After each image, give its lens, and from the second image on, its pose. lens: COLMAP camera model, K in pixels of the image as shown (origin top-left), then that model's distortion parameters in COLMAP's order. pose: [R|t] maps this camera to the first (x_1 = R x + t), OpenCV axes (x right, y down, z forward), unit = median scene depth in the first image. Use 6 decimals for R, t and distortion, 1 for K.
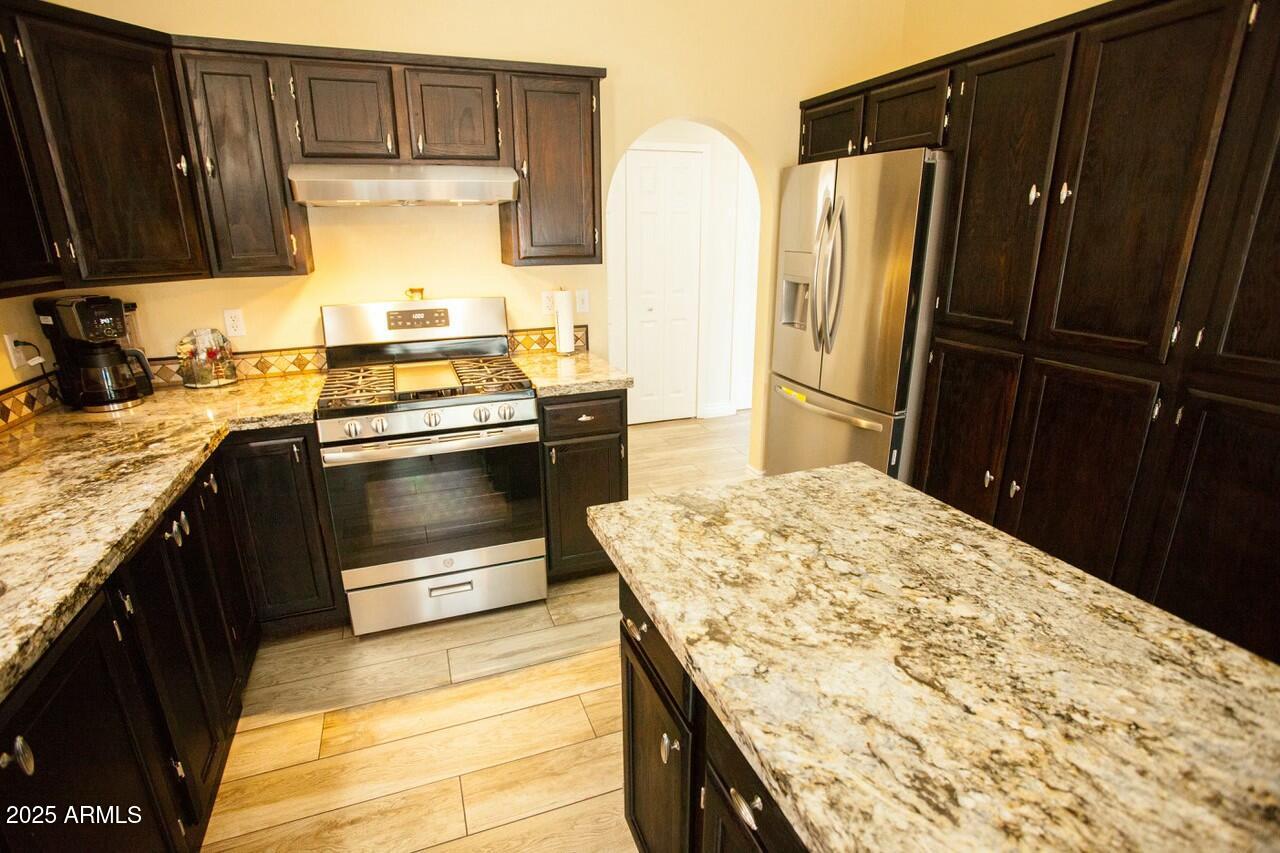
lens RADIAL K [[621.4, 0, 630.4], [0, 621.4, 422.3], [0, 0, 1]] dist [-0.067700, 0.025897]
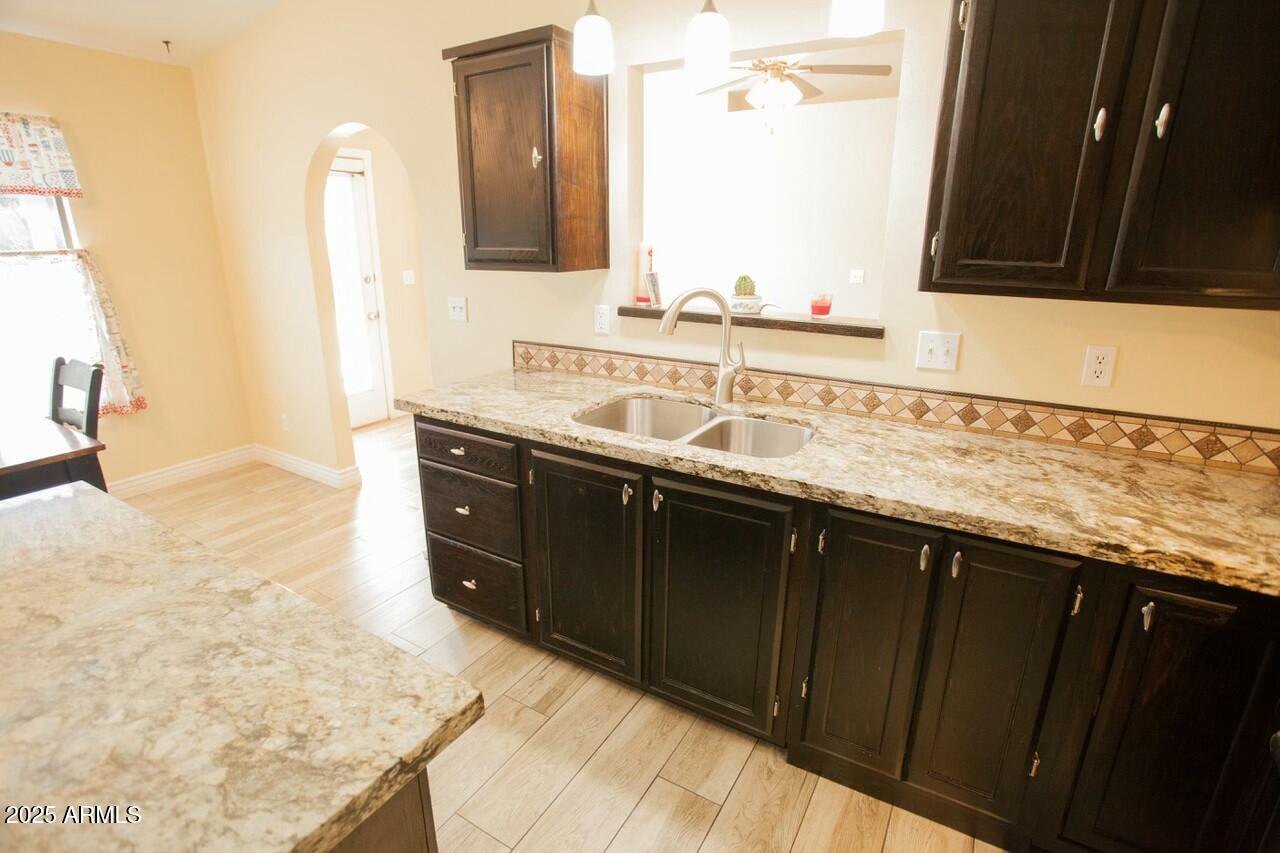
lens RADIAL K [[621.4, 0, 632.3], [0, 621.4, 421.6], [0, 0, 1]] dist [-0.067700, 0.025897]
pose [[-0.777761, 0.188960, -0.599484, 0.082582], [-0.180870, 0.846123, 0.501359, -0.269981], [0.601974, 0.498367, -0.623905, 0.865472]]
